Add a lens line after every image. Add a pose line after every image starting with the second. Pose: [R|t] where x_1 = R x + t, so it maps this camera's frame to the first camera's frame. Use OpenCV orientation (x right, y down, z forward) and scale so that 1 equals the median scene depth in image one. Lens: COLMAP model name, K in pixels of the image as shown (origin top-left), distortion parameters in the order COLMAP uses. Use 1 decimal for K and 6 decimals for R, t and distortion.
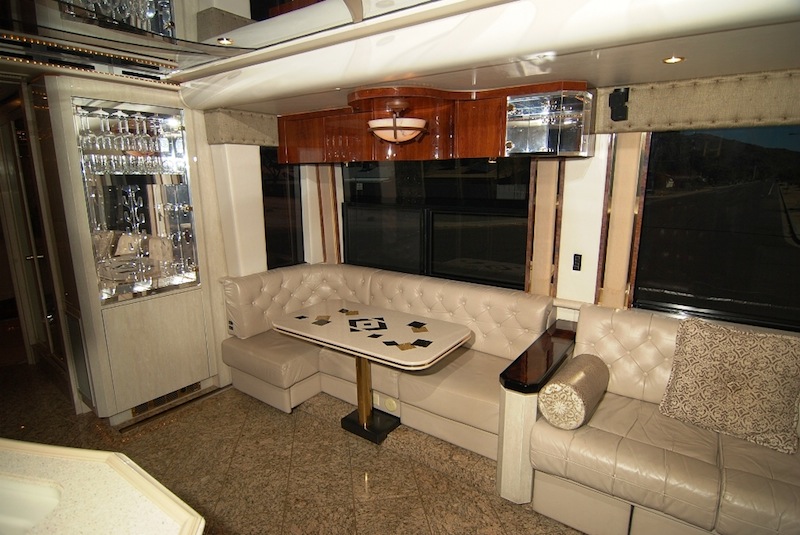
lens RADIAL K [[437.9, 0, 398.0], [0, 437.9, 271.7], [0, 0, 1]] dist [-0.005462, -0.010856]
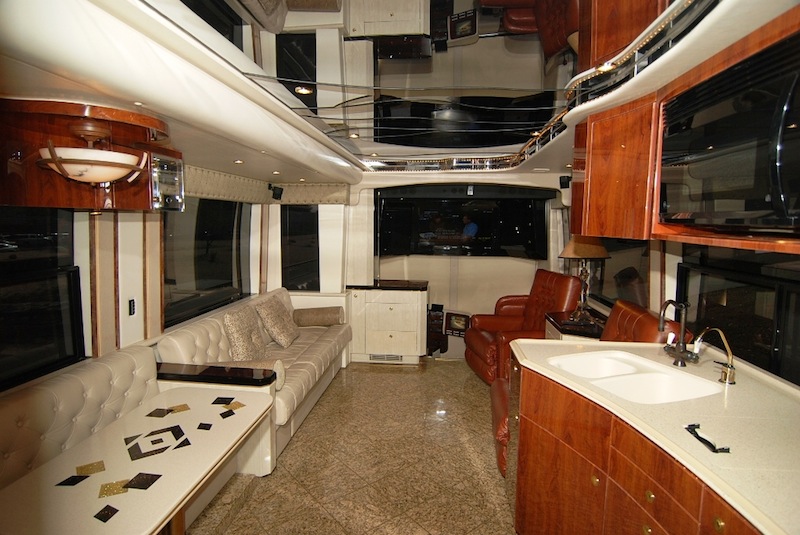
lens RADIAL K [[437.9, 0, 399.6], [0, 437.9, 271.9], [0, 0, 1]] dist [-0.005462, -0.010856]
pose [[-0.498362, -0.098953, 0.861304, -0.823595], [0.181274, 0.959613, 0.215135, -0.214613], [-0.847806, 0.263347, -0.460297, 0.915831]]
